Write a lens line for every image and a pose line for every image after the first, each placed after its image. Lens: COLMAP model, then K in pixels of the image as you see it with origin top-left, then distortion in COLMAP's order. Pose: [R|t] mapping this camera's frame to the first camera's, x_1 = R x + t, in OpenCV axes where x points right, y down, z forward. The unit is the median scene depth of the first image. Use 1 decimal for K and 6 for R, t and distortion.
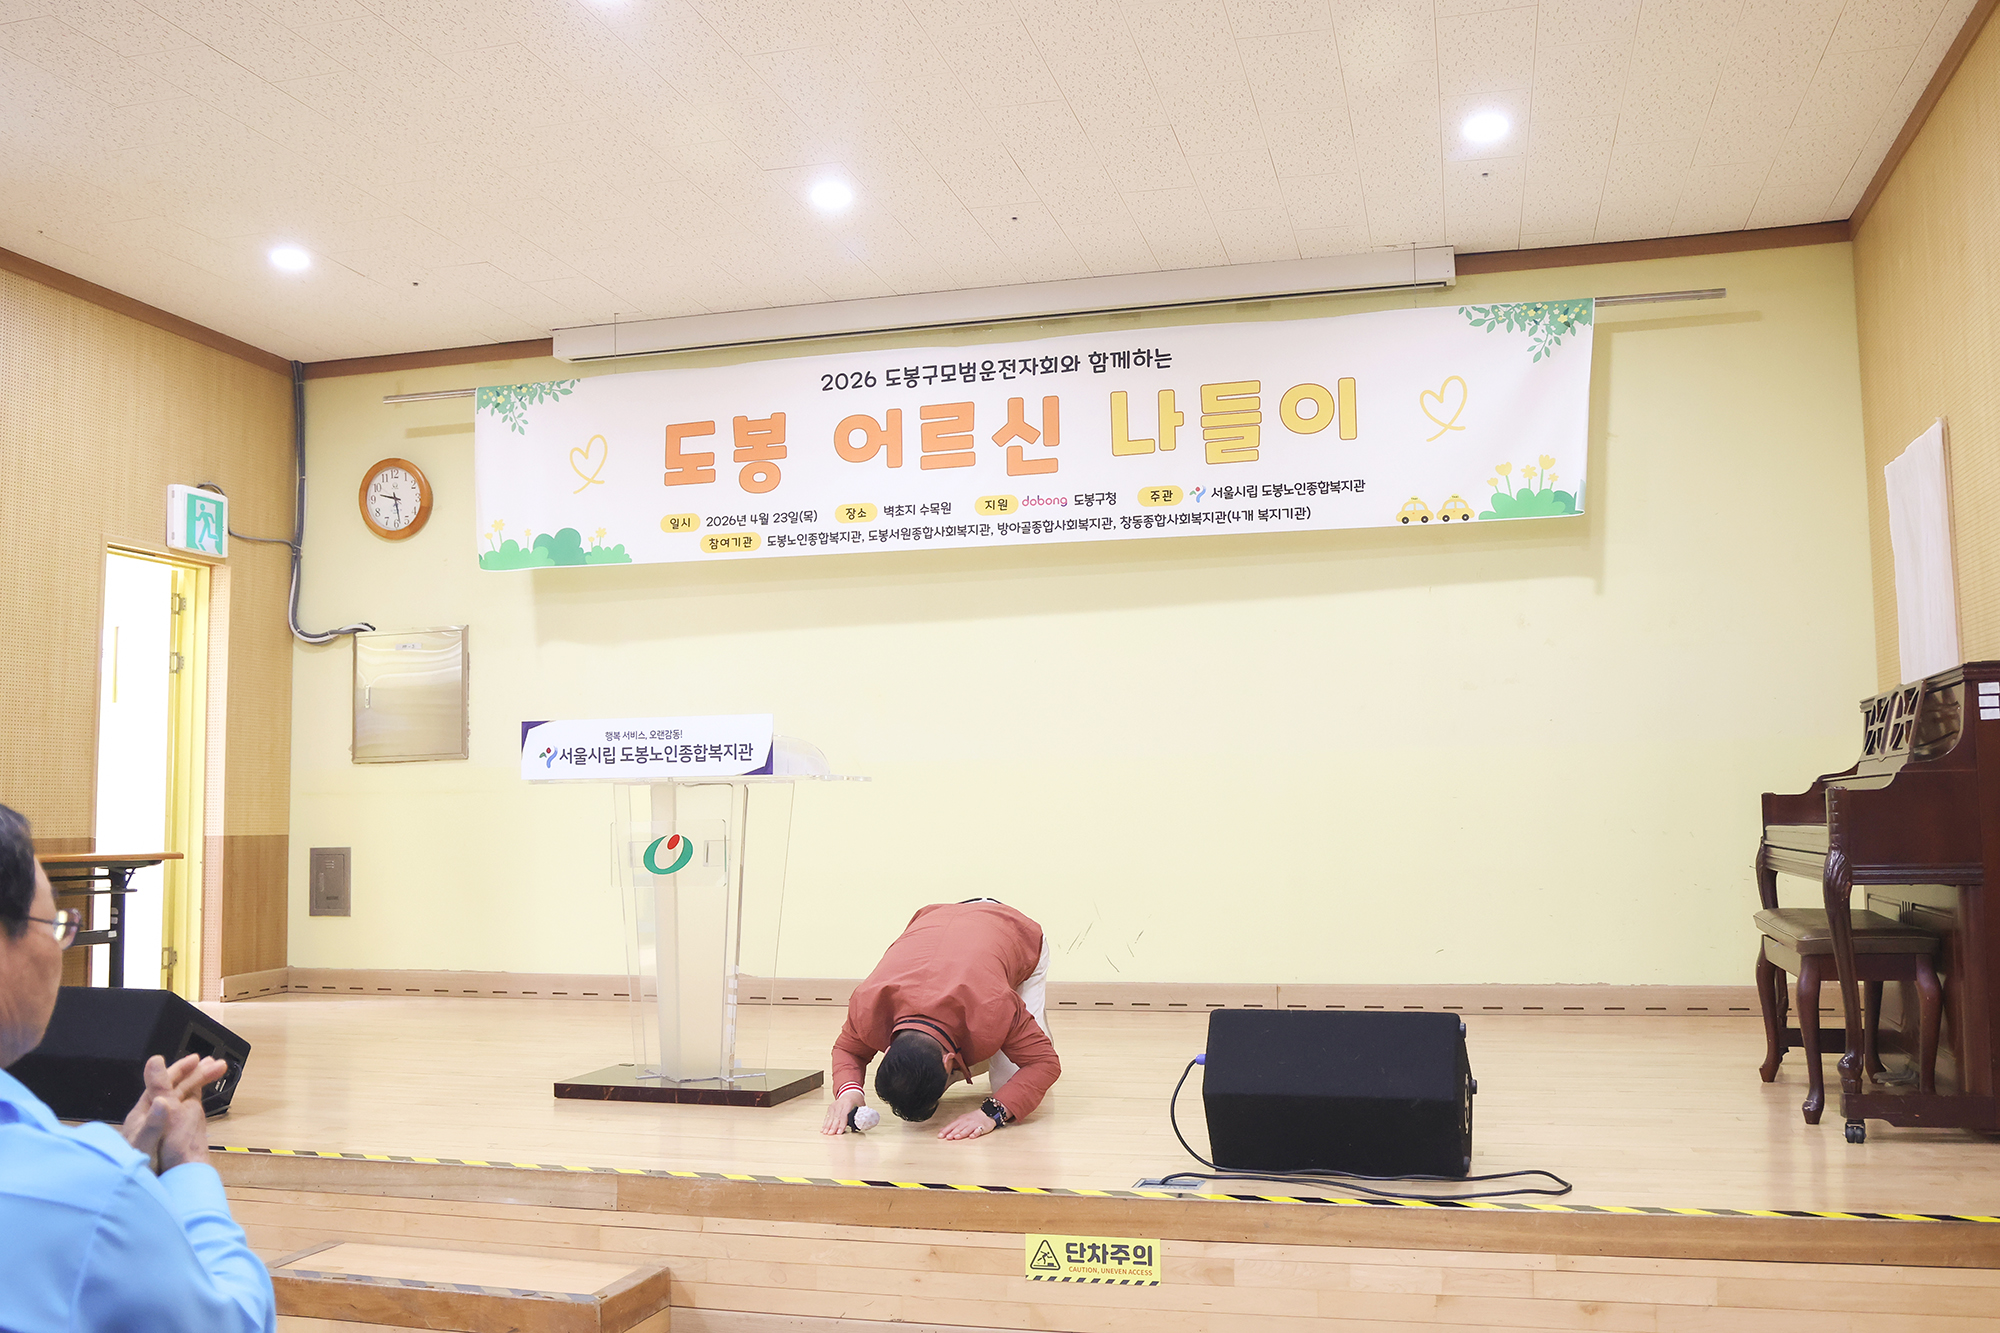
lens RADIAL K [[1743.5, 0, 1022.0], [0, 1743.5, 664.0], [0, 0, 1]] dist [-0.086153, 0.019634]
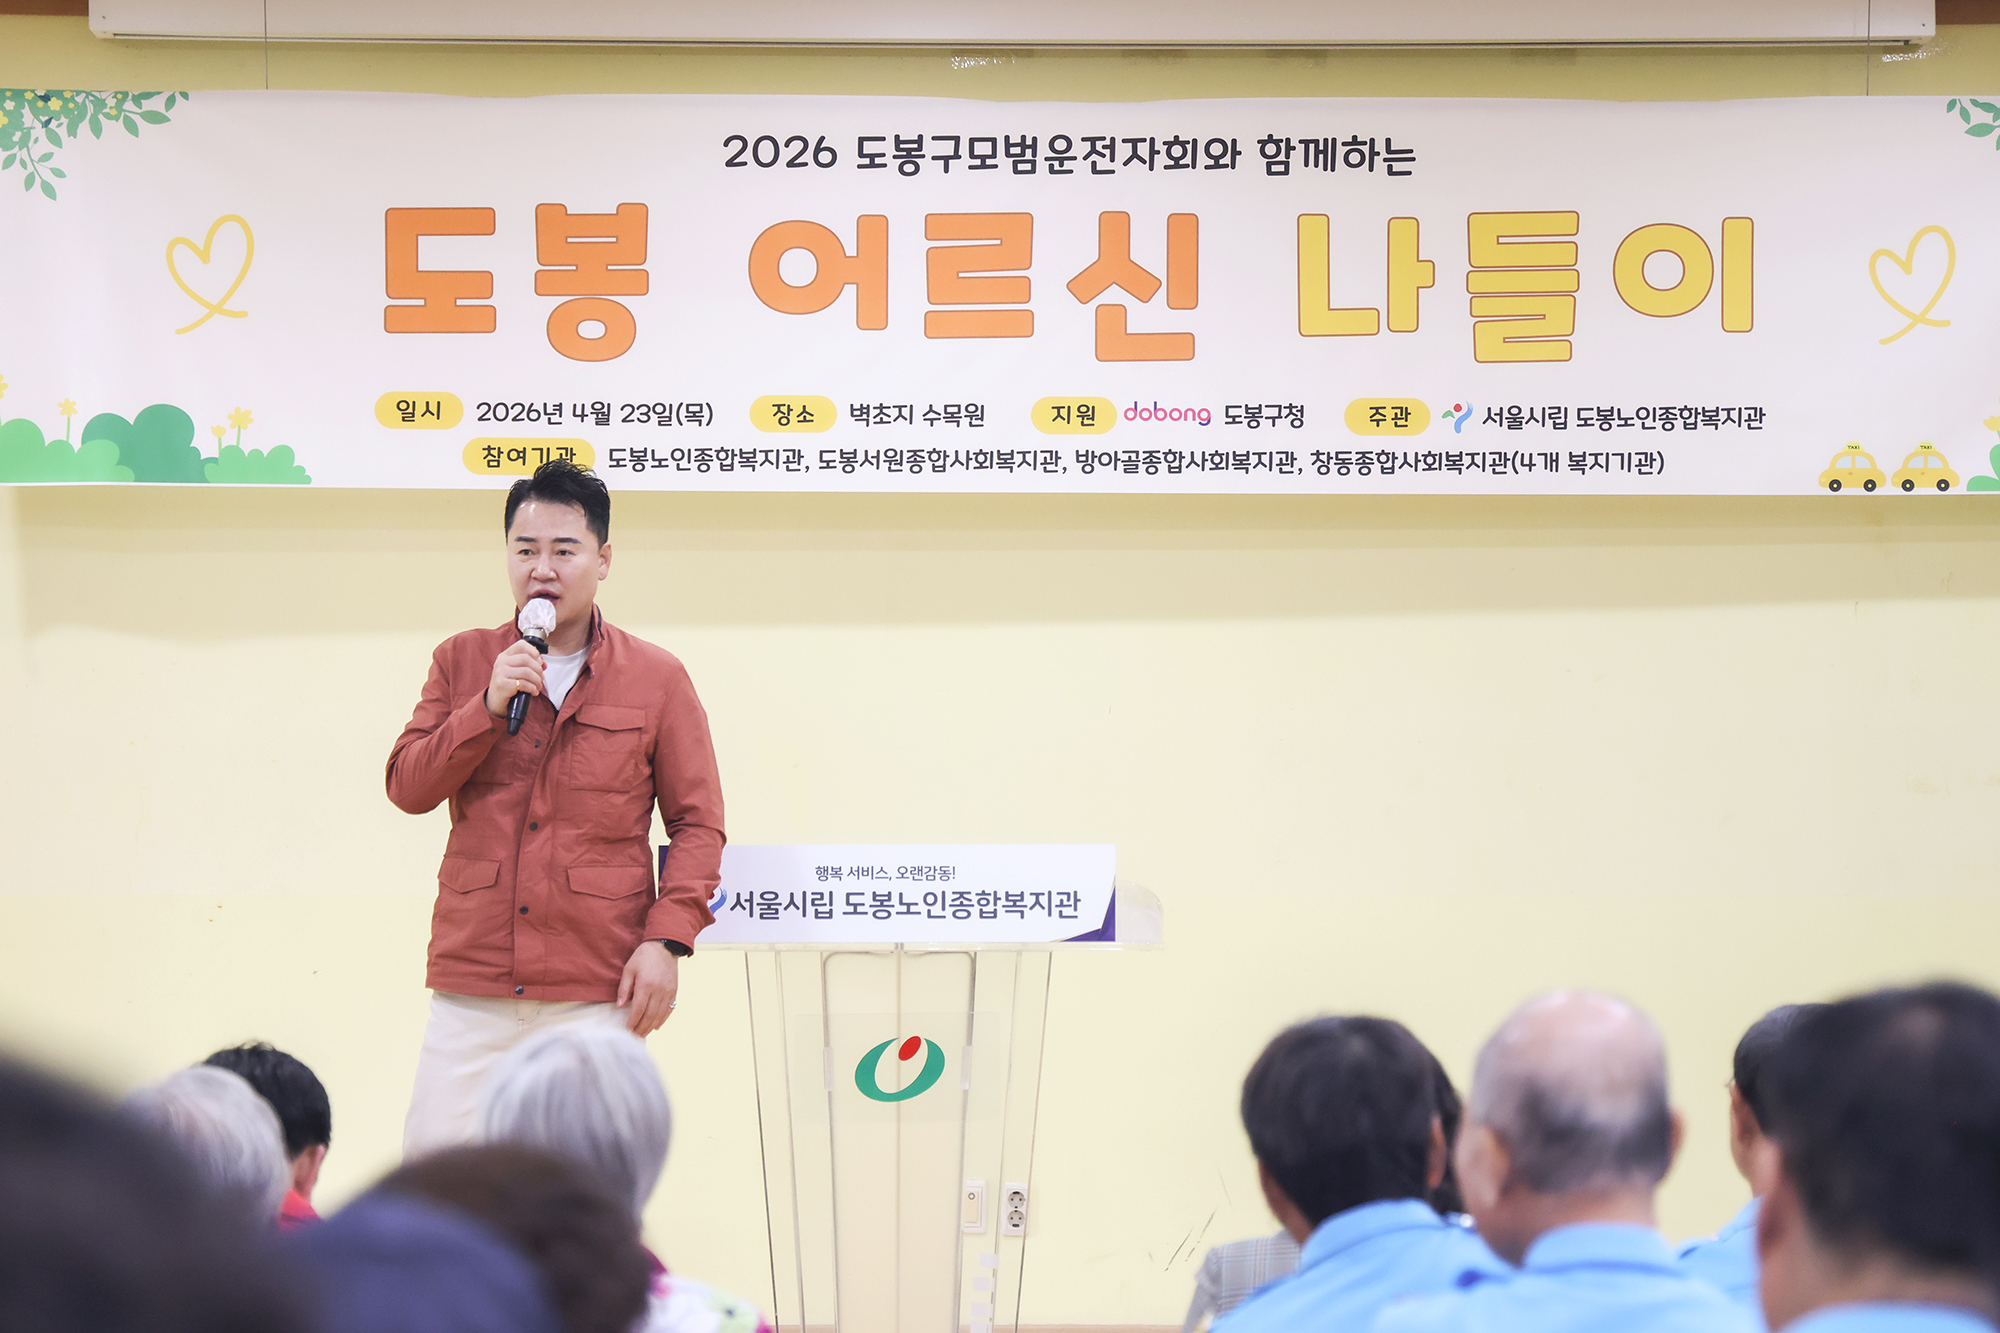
lens RADIAL K [[5634.8, 0, 997.2], [0, 5634.8, 600.4], [0, 0, 1]] dist [0.423001, 0.918735]
pose [[0.962306, 0.033002, 0.269958, -0.494482], [-0.038050, 0.999185, 0.013488, -0.057320], [-0.269293, -0.023251, 0.962778, -0.635020]]
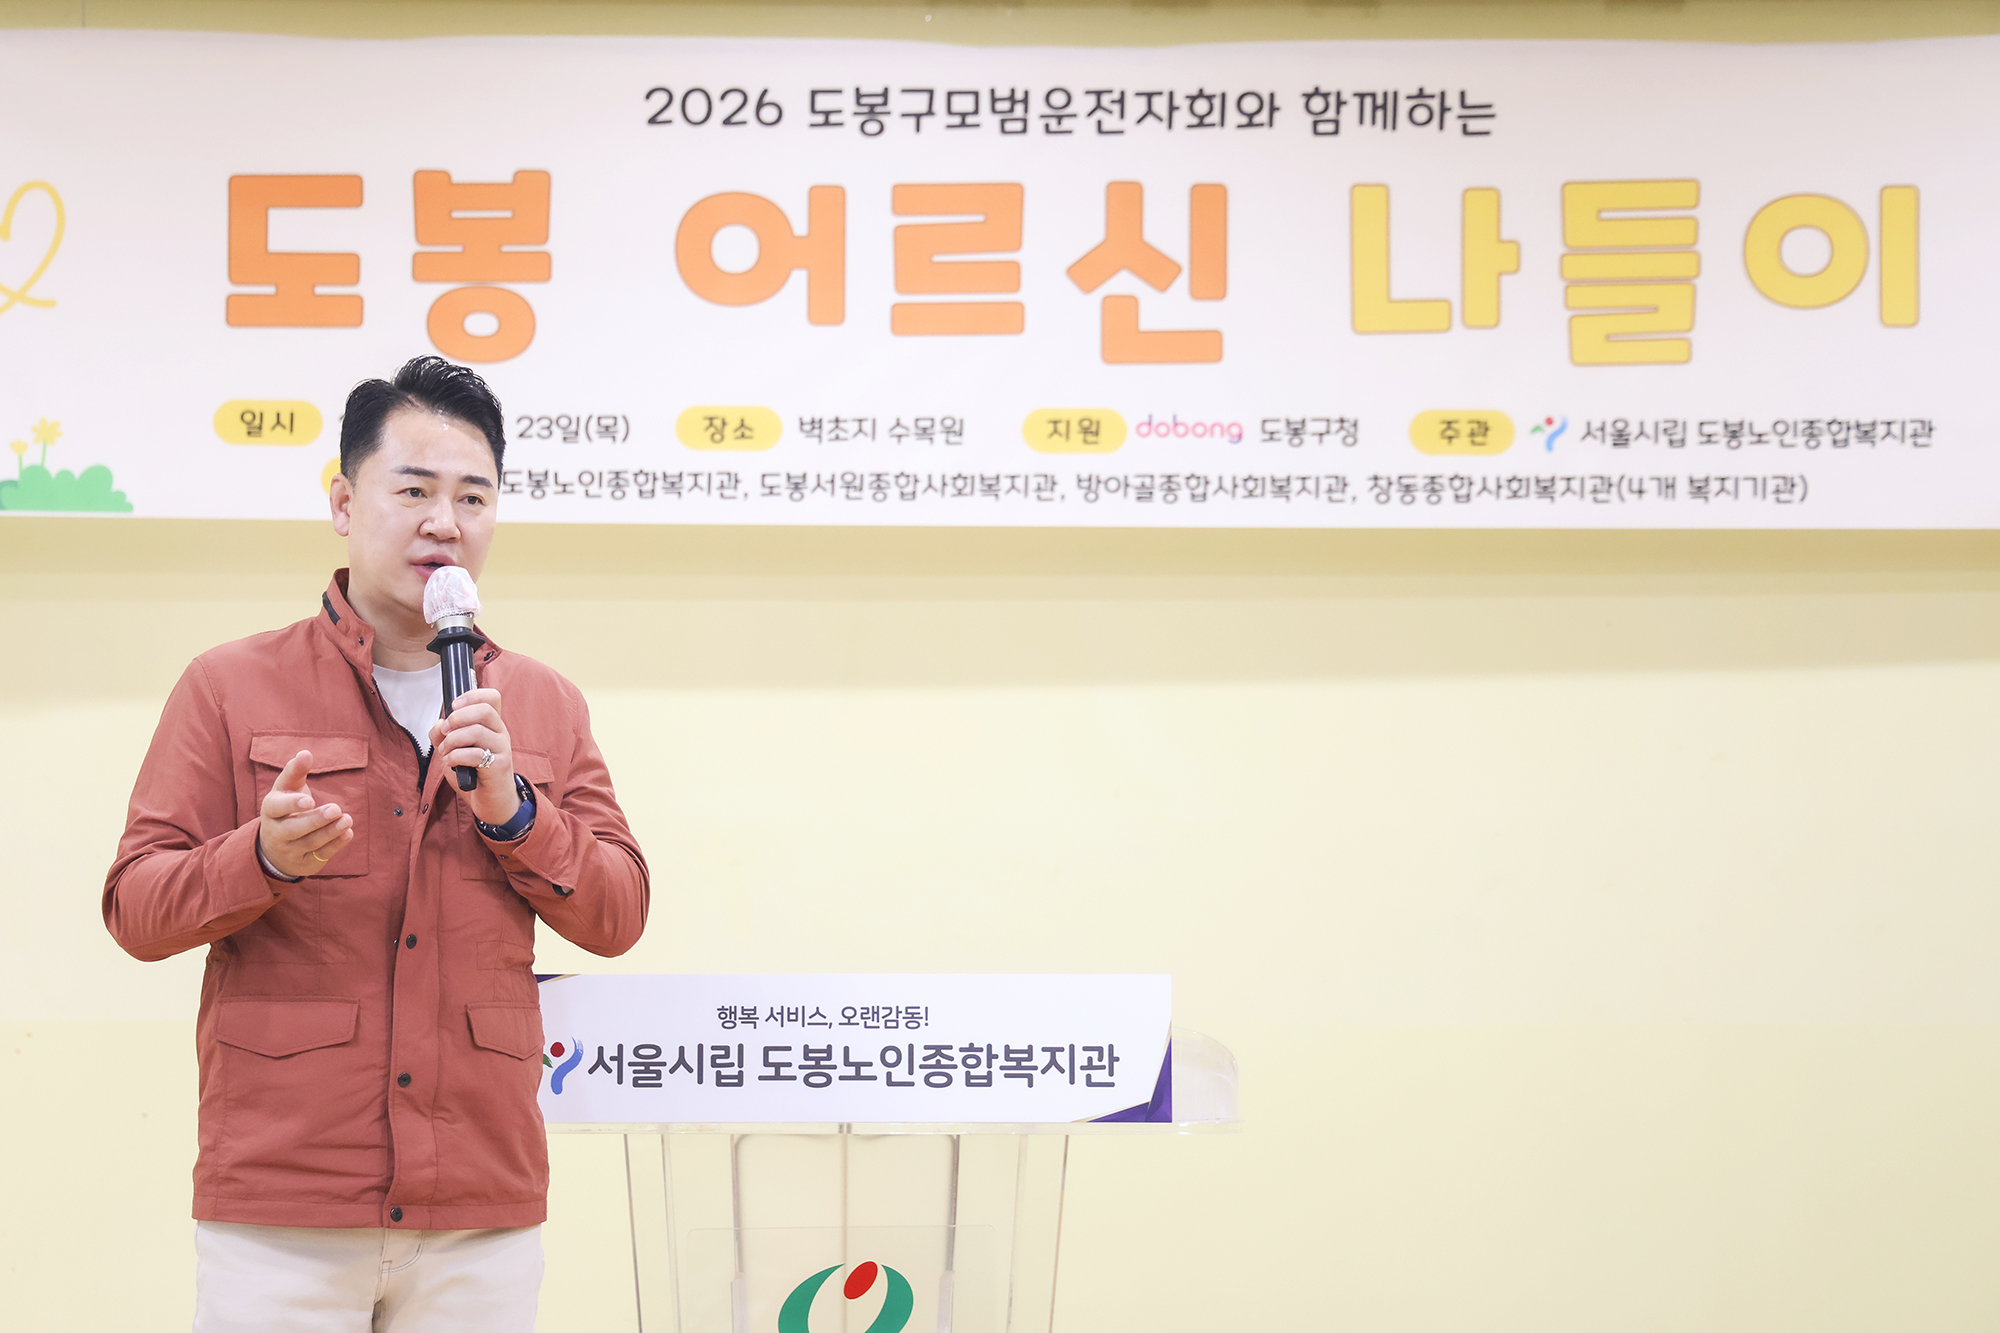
lens RADIAL K [[3965.4, 0, 890.5], [0, 3965.4, 673.7], [0, 0, 1]] dist [0.252057, 0.105803]
pose [[0.966573, 0.039554, 0.253320, -0.302467], [-0.038910, 0.999214, -0.007552, -0.022415], [-0.253420, -0.002557, 0.967353, 0.068002]]
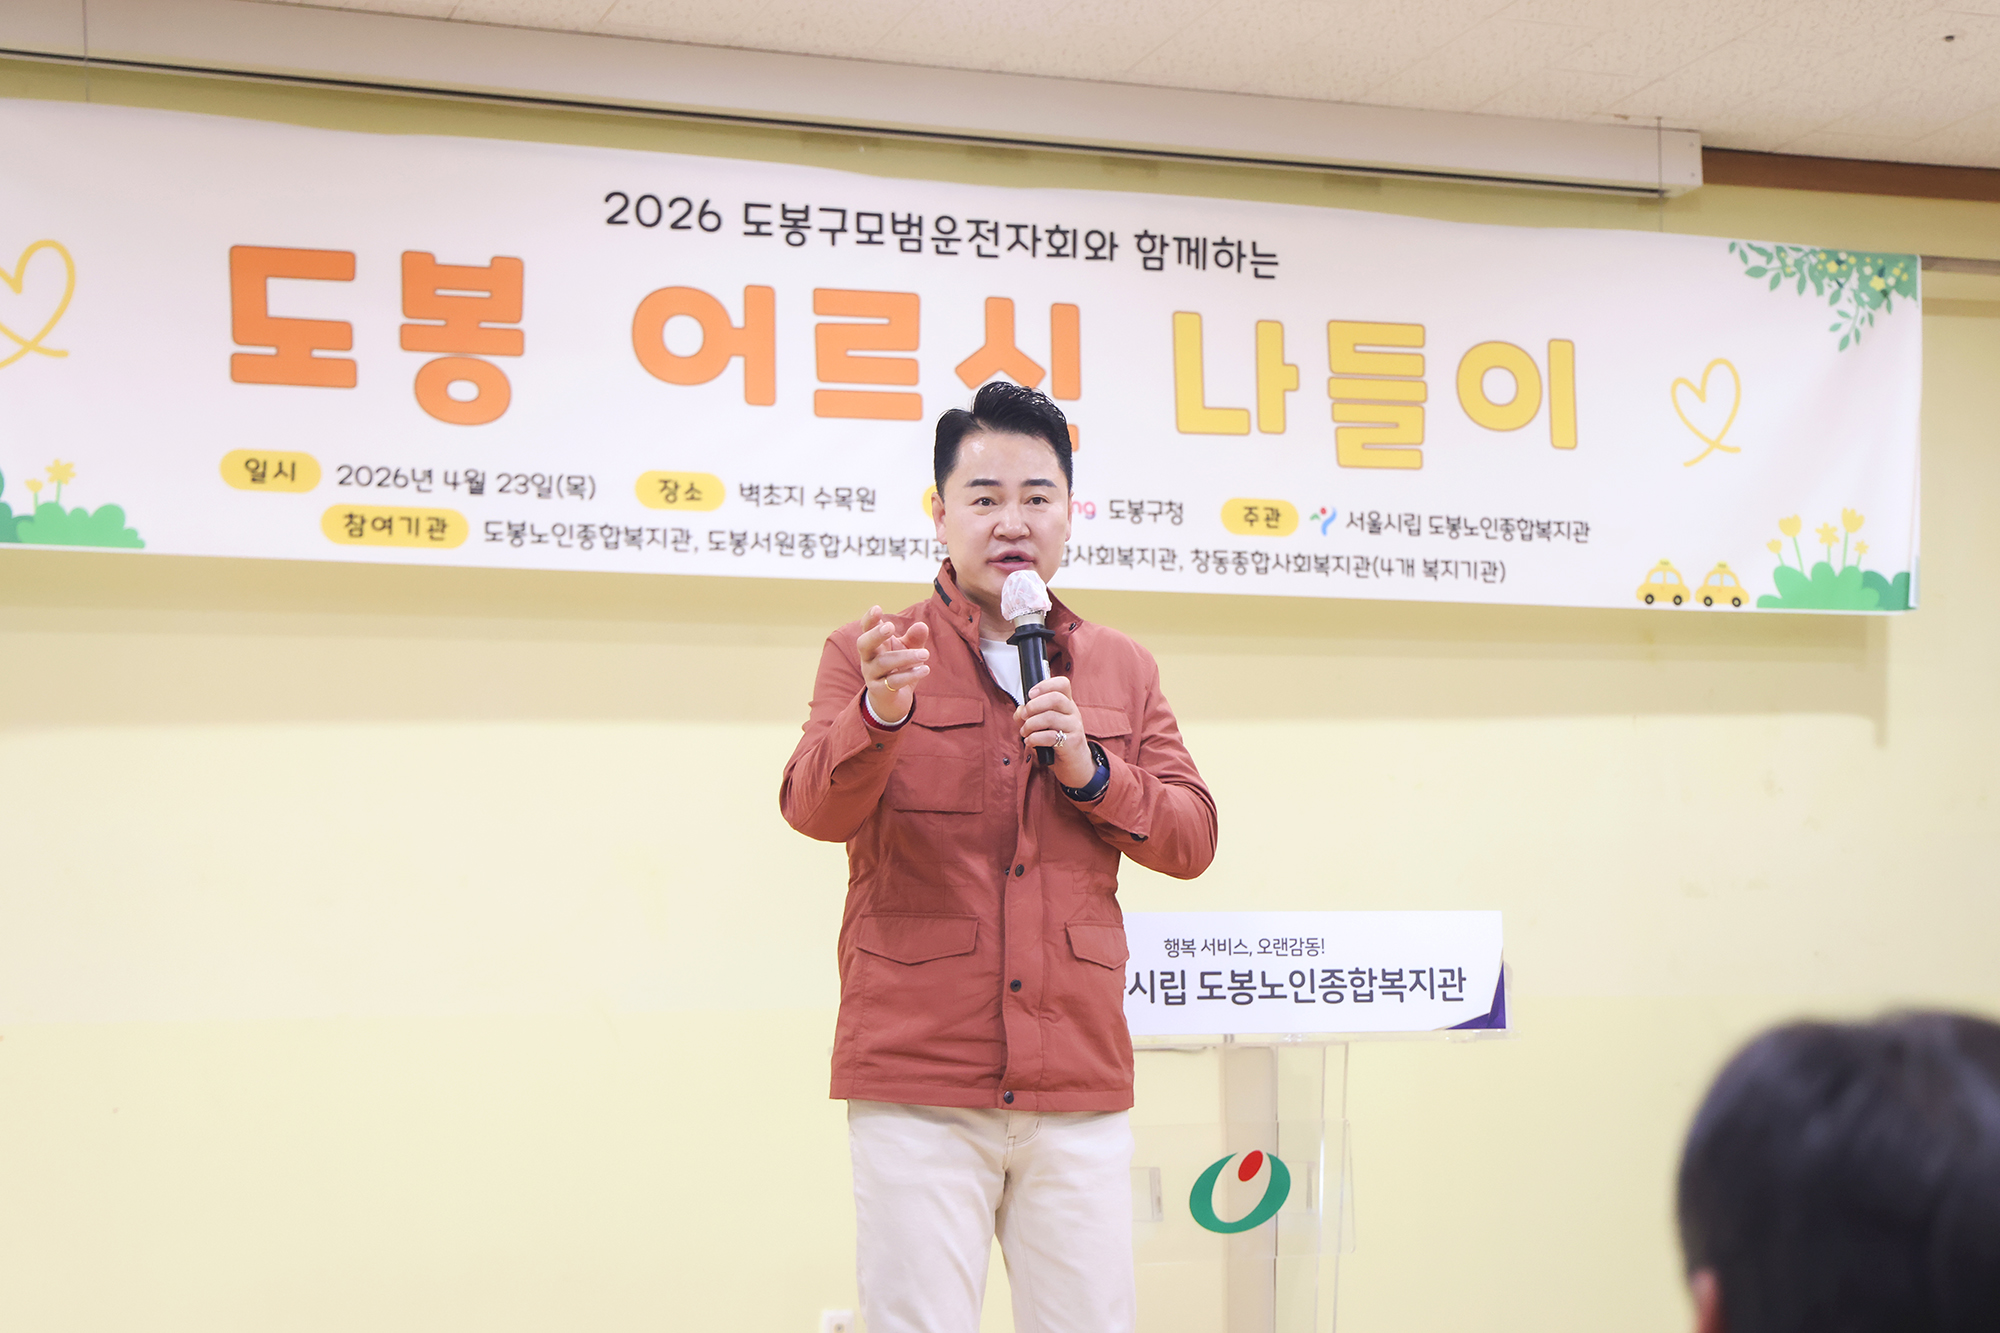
lens RADIAL K [[3573.0, 0, 1116.9], [0, 3573.0, 656.0], [0, 0, 1]] dist [0.157192, 0.239960]
pose [[0.807511, 0.067334, 0.585997, -0.583292], [-0.038043, 0.997340, -0.062176, 0.015738], [-0.588624, 0.027915, 0.807925, 0.136194]]
